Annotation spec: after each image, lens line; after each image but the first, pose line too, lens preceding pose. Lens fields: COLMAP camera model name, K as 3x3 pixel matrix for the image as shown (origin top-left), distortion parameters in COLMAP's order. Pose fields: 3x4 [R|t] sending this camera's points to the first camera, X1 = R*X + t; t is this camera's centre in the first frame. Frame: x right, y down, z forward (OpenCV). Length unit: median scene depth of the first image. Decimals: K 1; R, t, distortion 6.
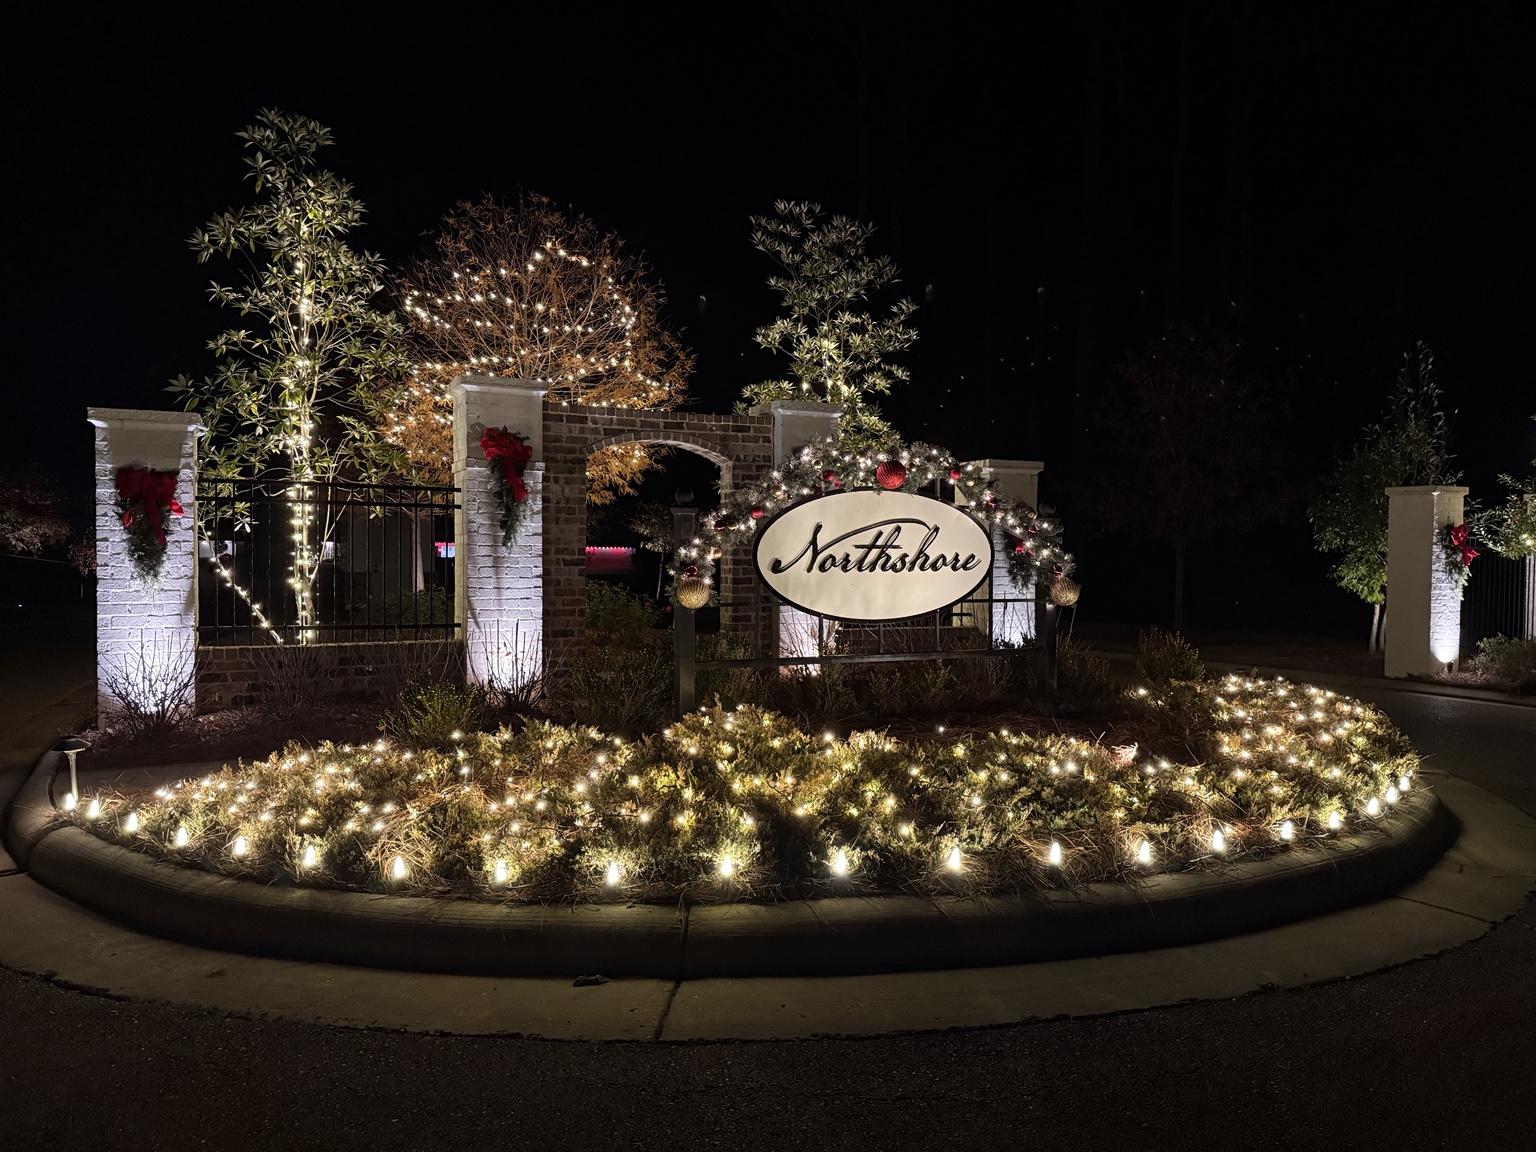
lens RADIAL K [[1055.5, 0, 780.1], [0, 1055.5, 581.3], [0, 0, 1]] dist [0.126283, -0.205306]
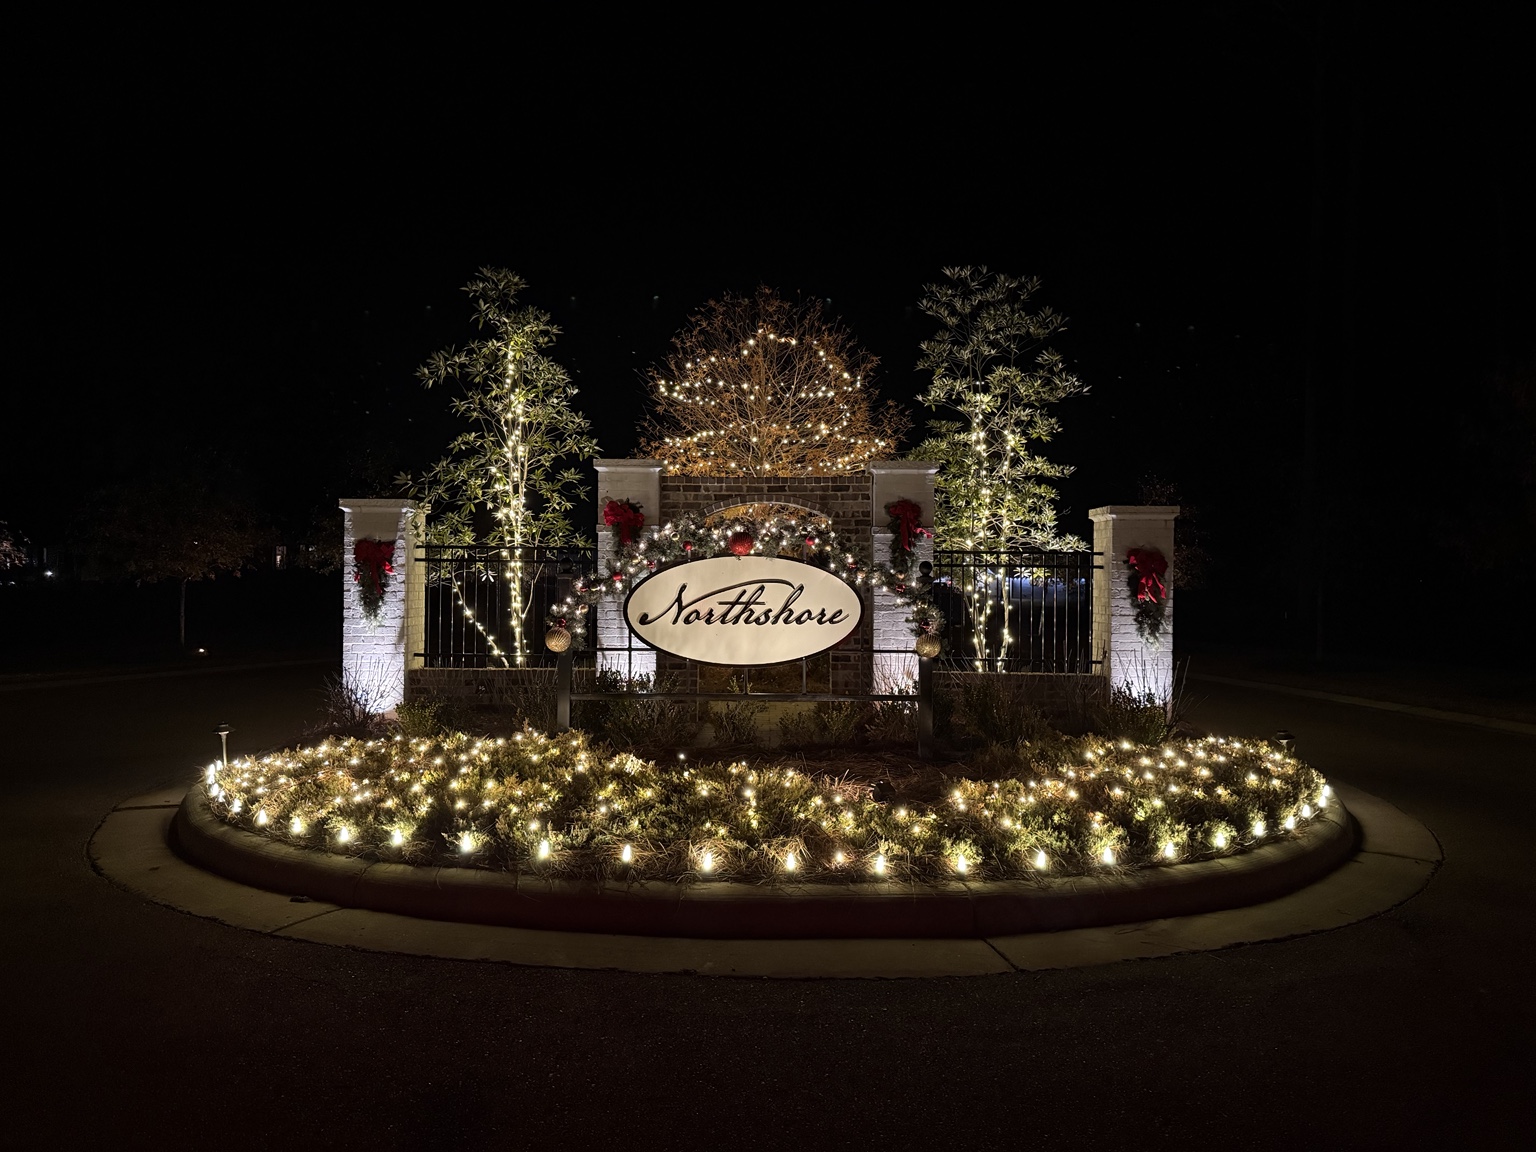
lens RADIAL K [[1055.5, 0, 780.1], [0, 1055.5, 581.3], [0, 0, 1]] dist [0.126283, -0.205306]
pose [[0.902959, 0.000408, -0.429727, 0.628633], [-0.012866, 0.999577, -0.026086, -0.026379], [0.429534, 0.029083, 0.902582, -0.052436]]
